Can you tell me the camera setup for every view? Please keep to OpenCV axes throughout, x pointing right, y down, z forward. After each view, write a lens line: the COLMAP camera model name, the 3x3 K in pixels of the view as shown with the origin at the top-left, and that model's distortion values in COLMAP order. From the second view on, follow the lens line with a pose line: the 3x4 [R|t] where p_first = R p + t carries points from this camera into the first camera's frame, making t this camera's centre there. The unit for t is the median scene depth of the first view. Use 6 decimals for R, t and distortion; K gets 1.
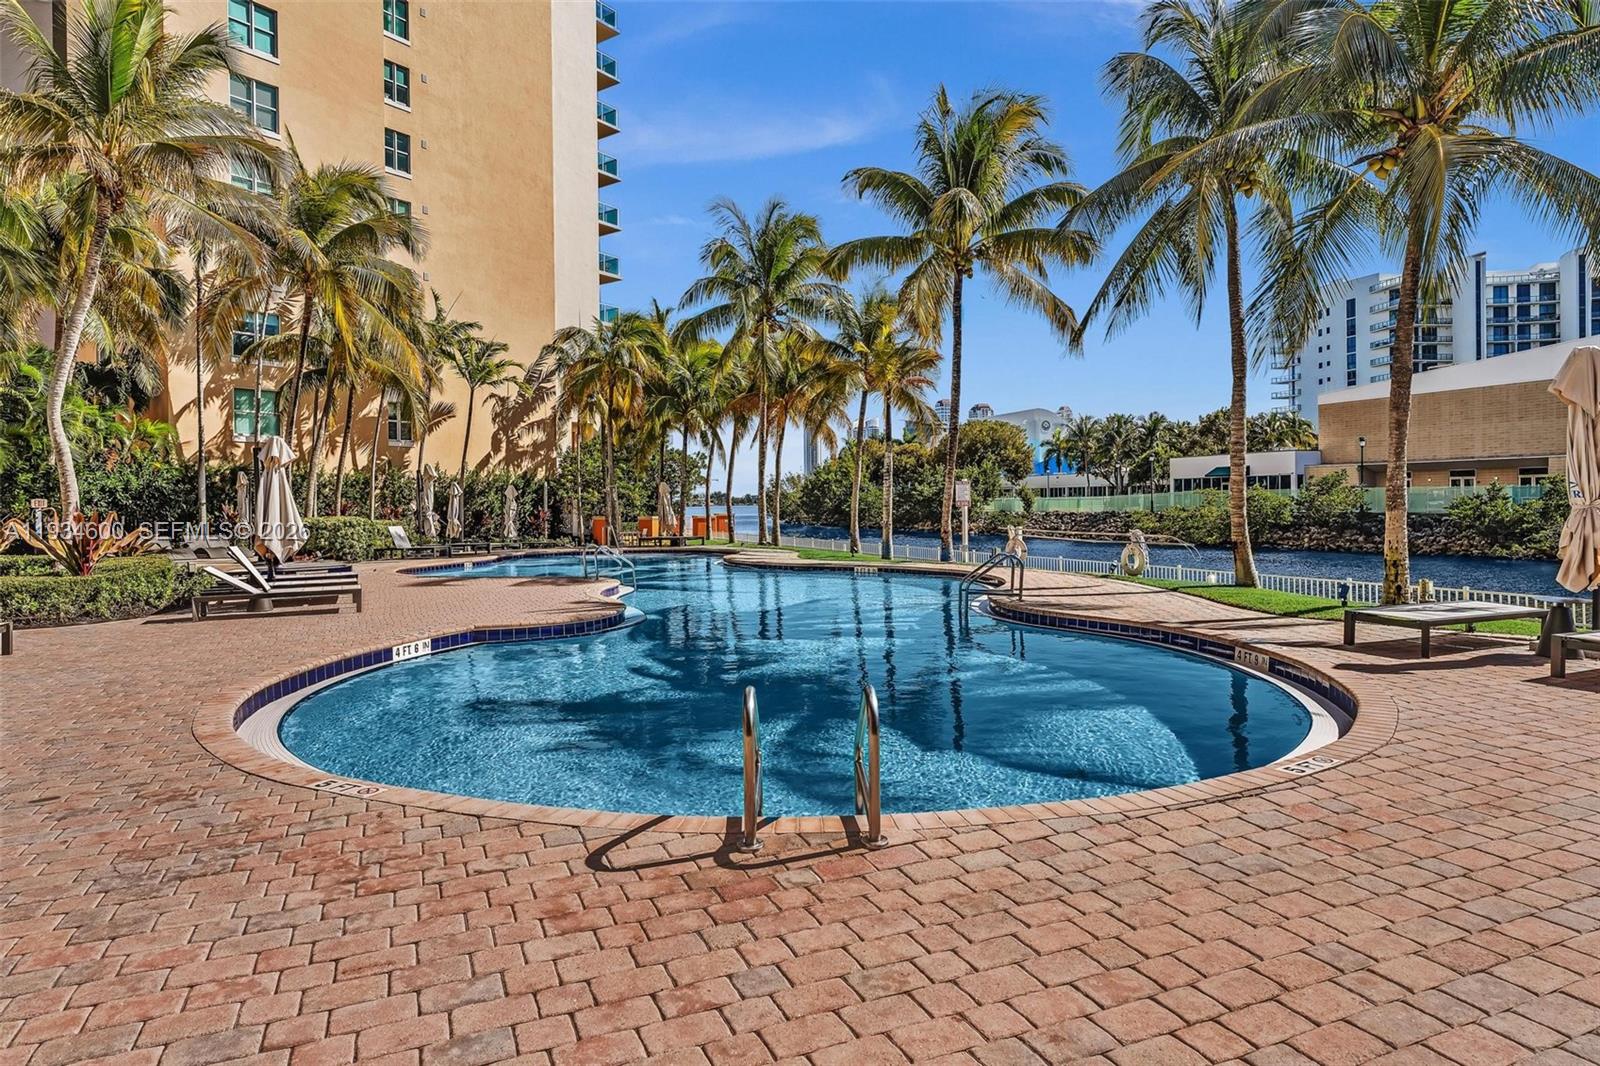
lens RADIAL K [[932.7, 0, 800.0], [0, 932.7, 533.0], [0, 0, 1]] dist [-0.002739, -0.000487]
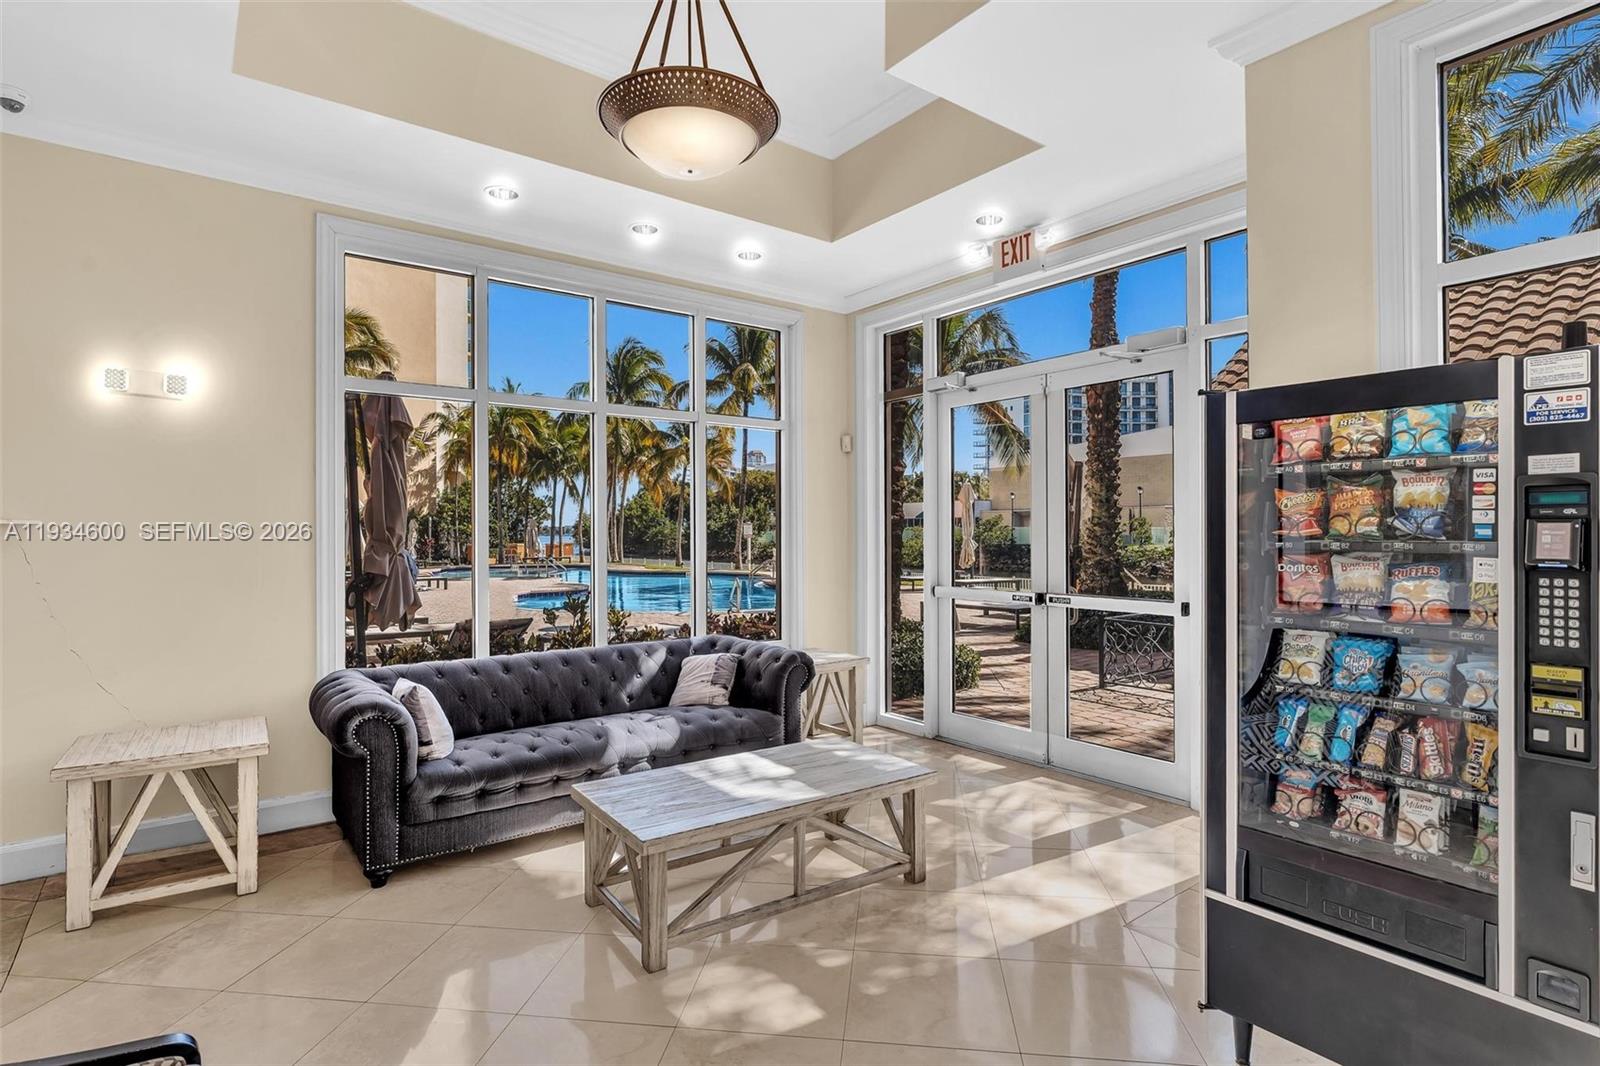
lens RADIAL K [[812.3, 0, 800.0], [0, 812.3, 533.0], [0, 0, 1]] dist [0.000466, -0.000033]
pose [[0.969554, 0.008675, 0.244723, -0.048001], [-0.000225, 0.999404, -0.034534, 0.007211], [-0.244876, 0.033427, 0.968978, -0.228800]]
